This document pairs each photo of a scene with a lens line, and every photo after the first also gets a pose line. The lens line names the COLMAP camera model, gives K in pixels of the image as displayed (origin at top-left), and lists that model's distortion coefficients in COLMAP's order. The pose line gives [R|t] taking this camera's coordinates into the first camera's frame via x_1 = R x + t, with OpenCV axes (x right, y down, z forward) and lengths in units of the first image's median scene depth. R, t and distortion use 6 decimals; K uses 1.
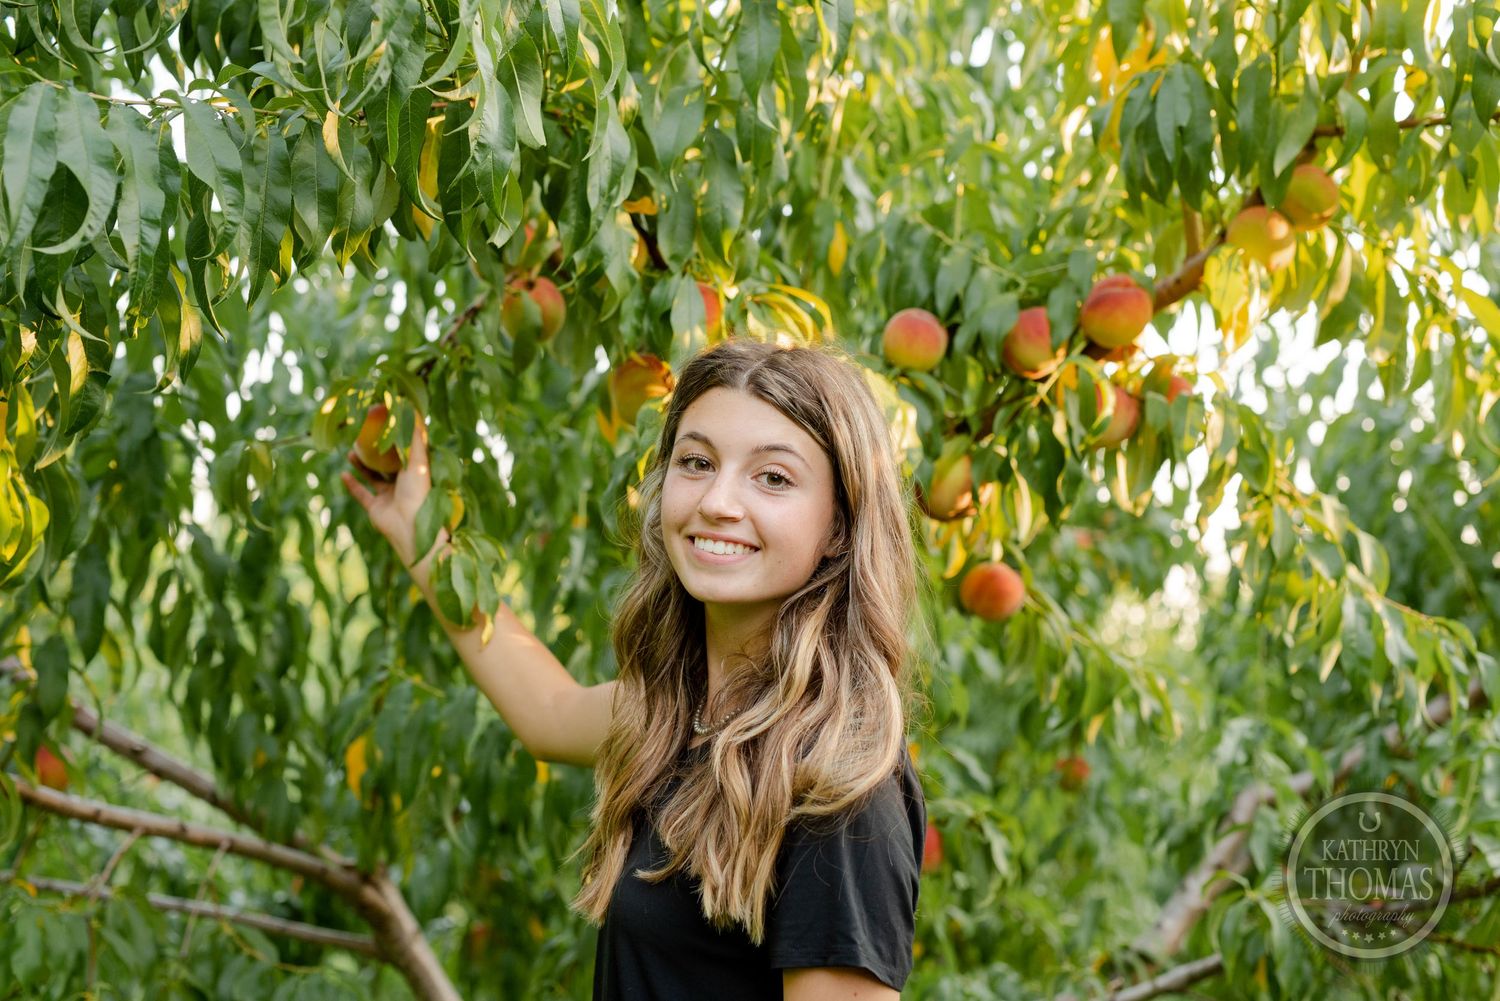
lens RADIAL K [[2175.8, 0, 748.3], [0, 2175.8, 552.7], [0, 0, 1]] dist [0.026904, 0.057578]
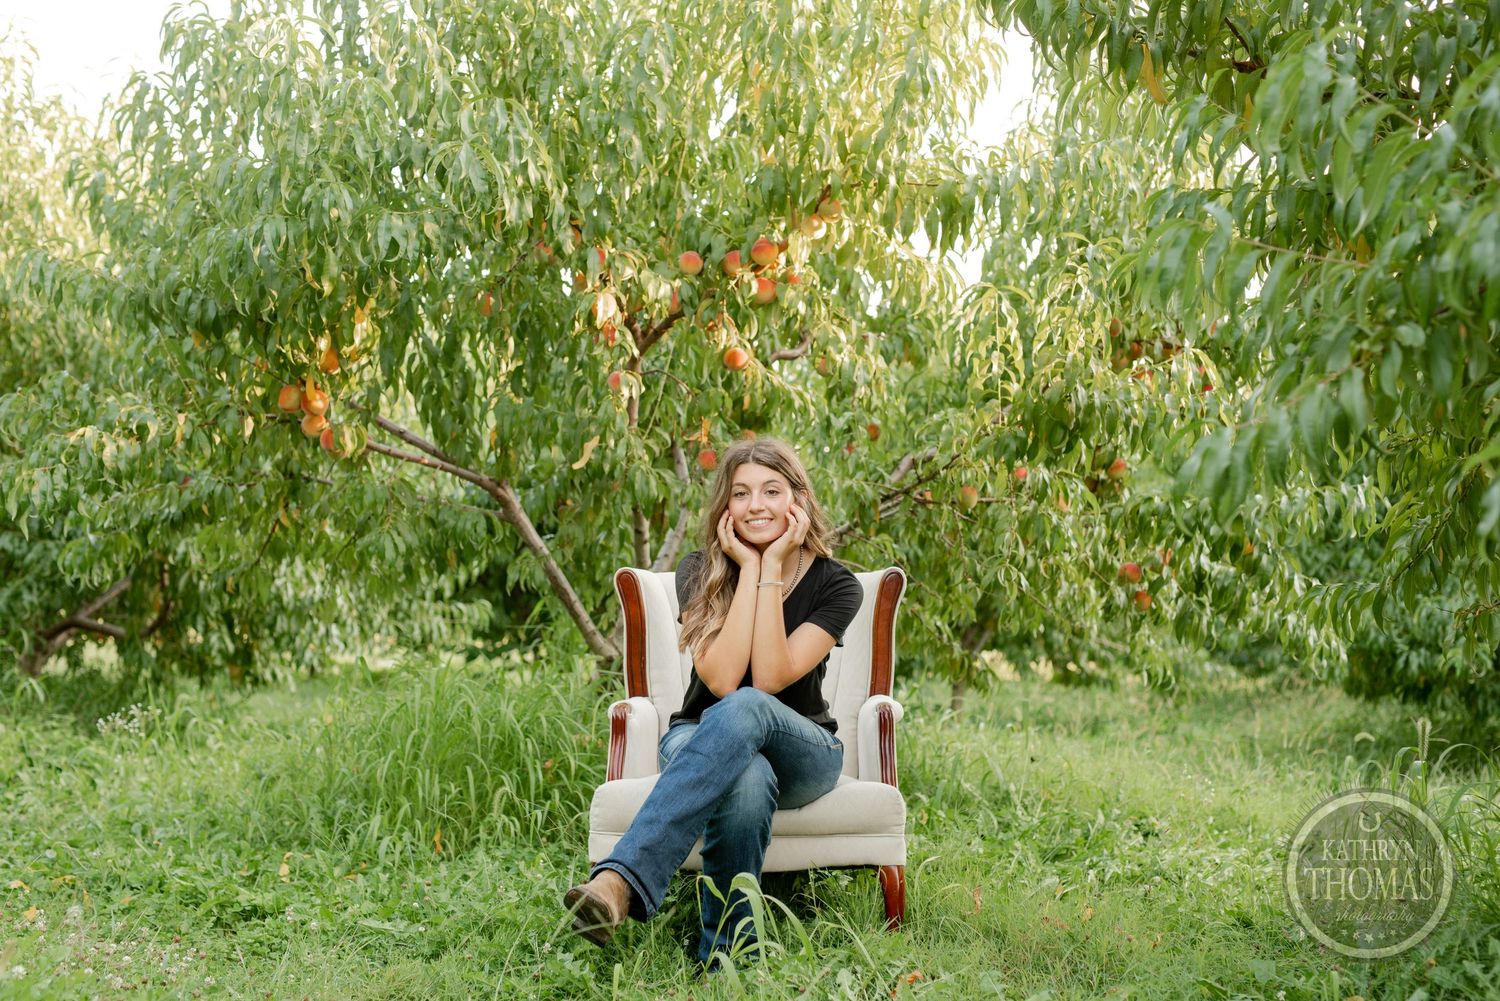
lens RADIAL K [[2120.8, 0, 750.0], [0, 2120.8, 500.5], [0, 0, 1]] dist [-0.020558, 0.048601]
pose [[0.996111, -0.002303, -0.088075, 0.362098], [0.008343, 0.997632, 0.068268, 0.015299], [0.087709, -0.068737, 0.993772, -1.527897]]
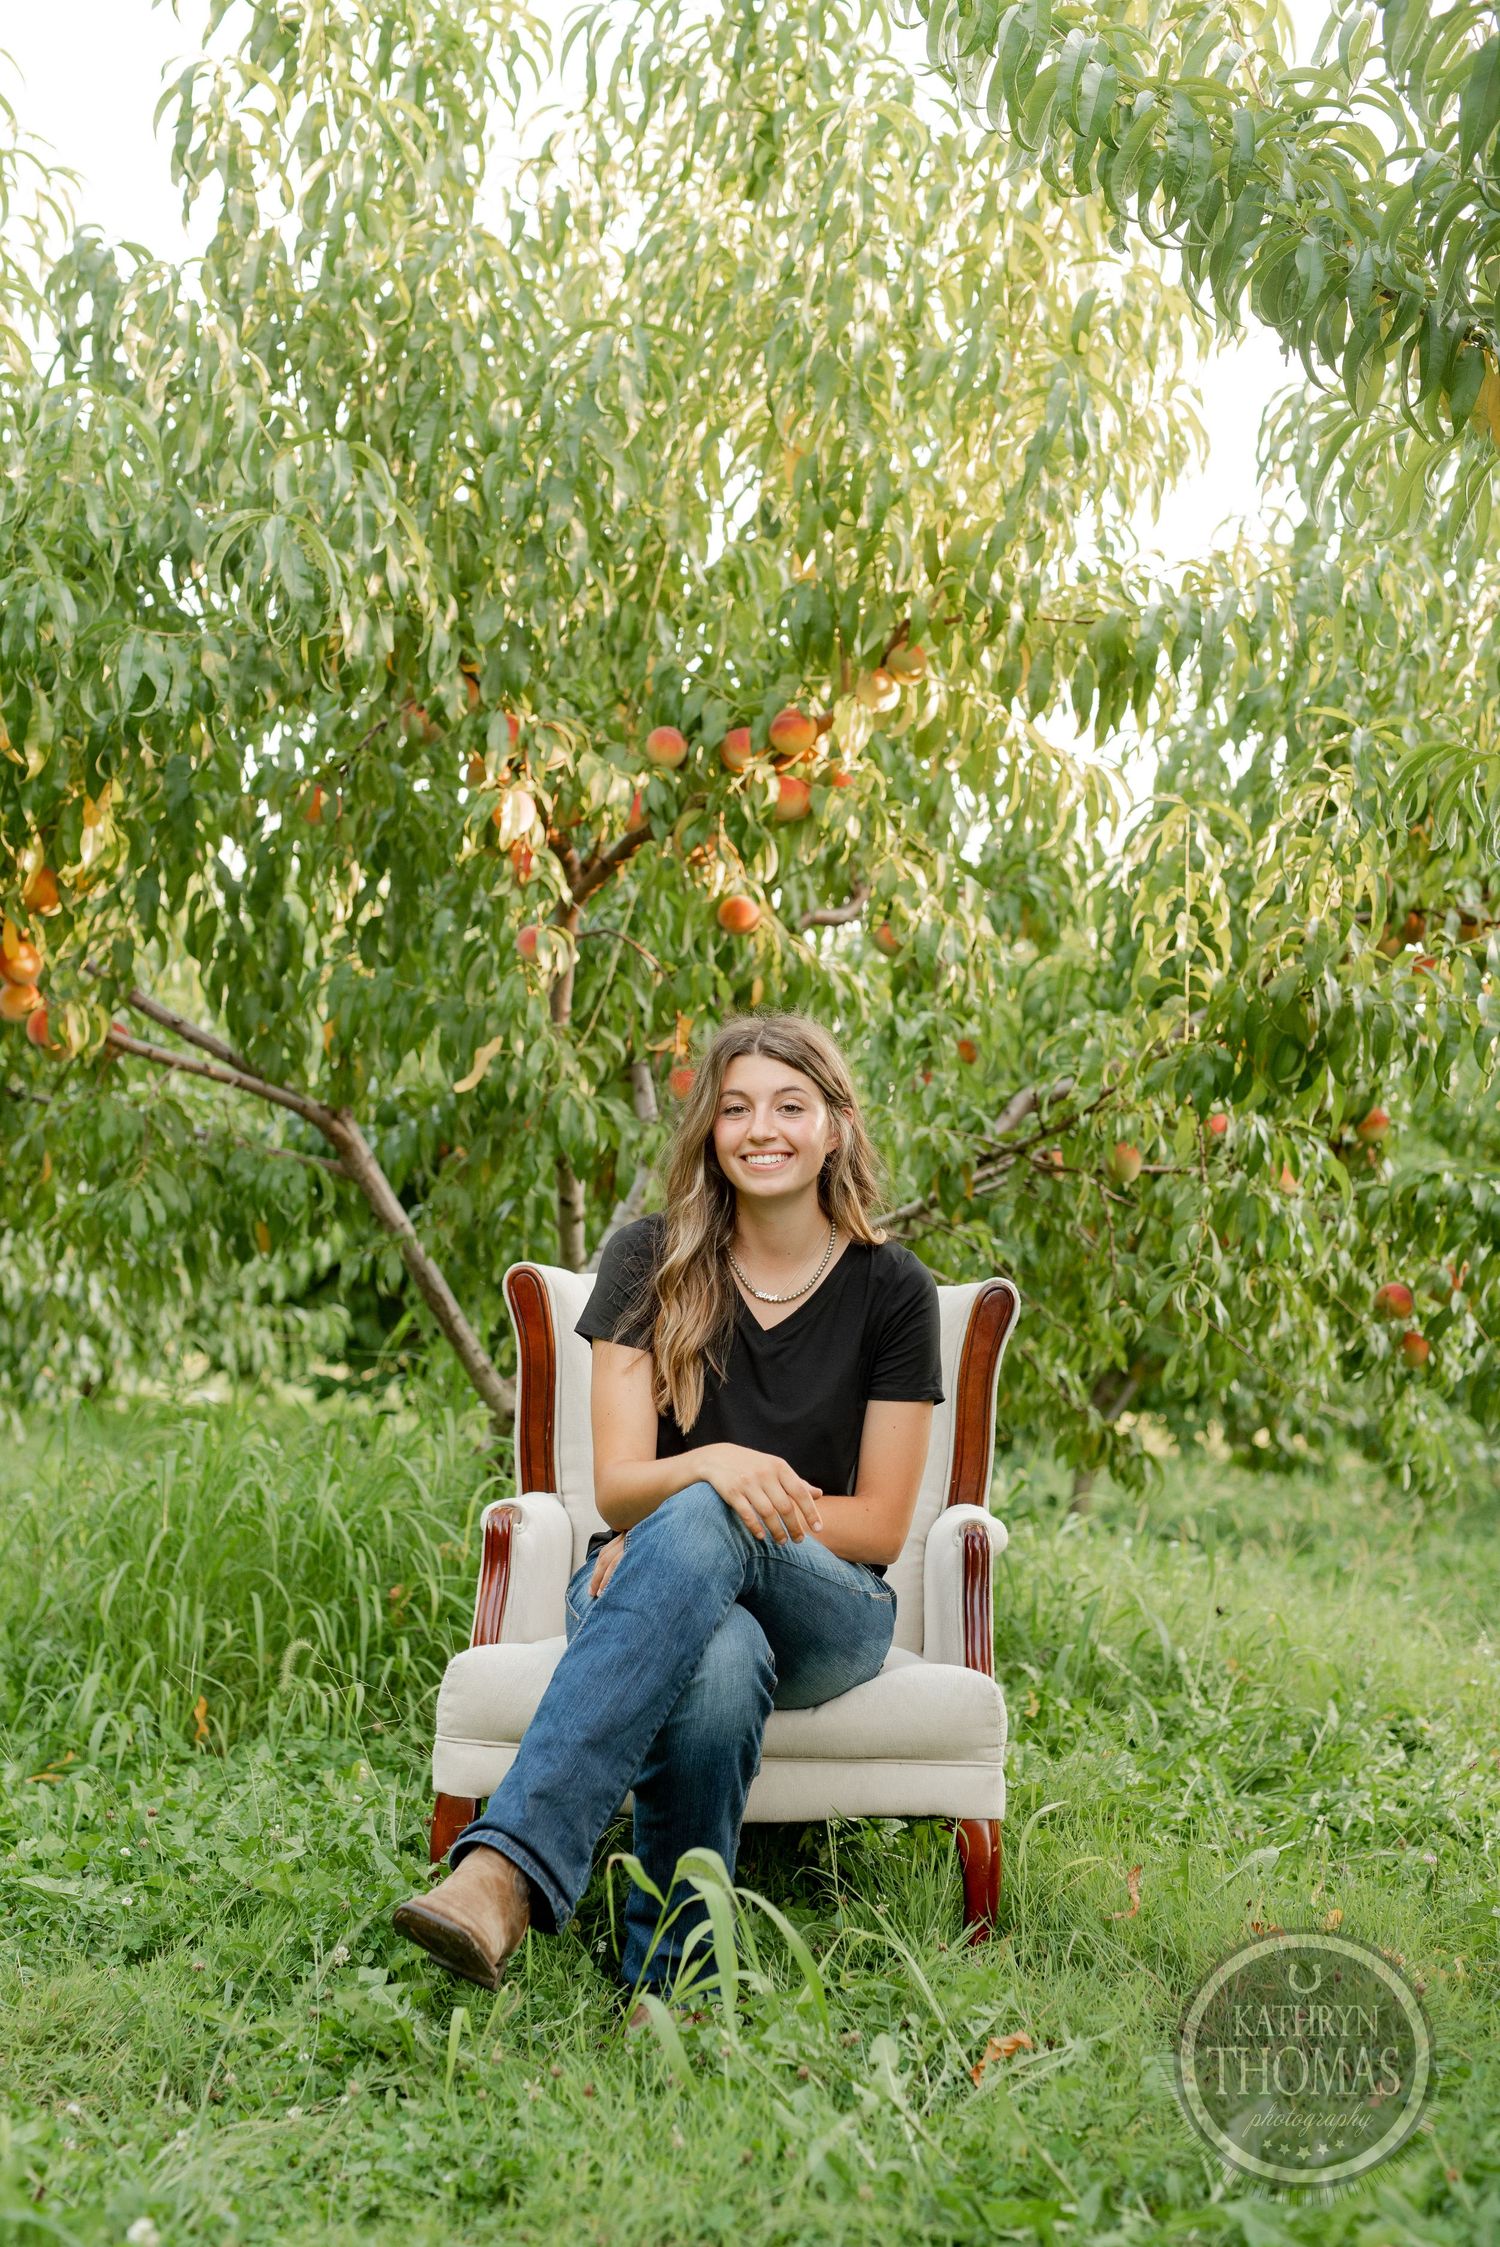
lens RADIAL K [[3182.0, 0, 739.2], [0, 3182.0, 1149.5], [0, 0, 1]] dist [0.024412, 0.048140]
pose [[0.994608, 0.031230, -0.098896, 0.349337], [-0.025074, 0.997705, 0.062898, 0.043924], [0.100634, -0.060079, 0.993108, -1.229740]]
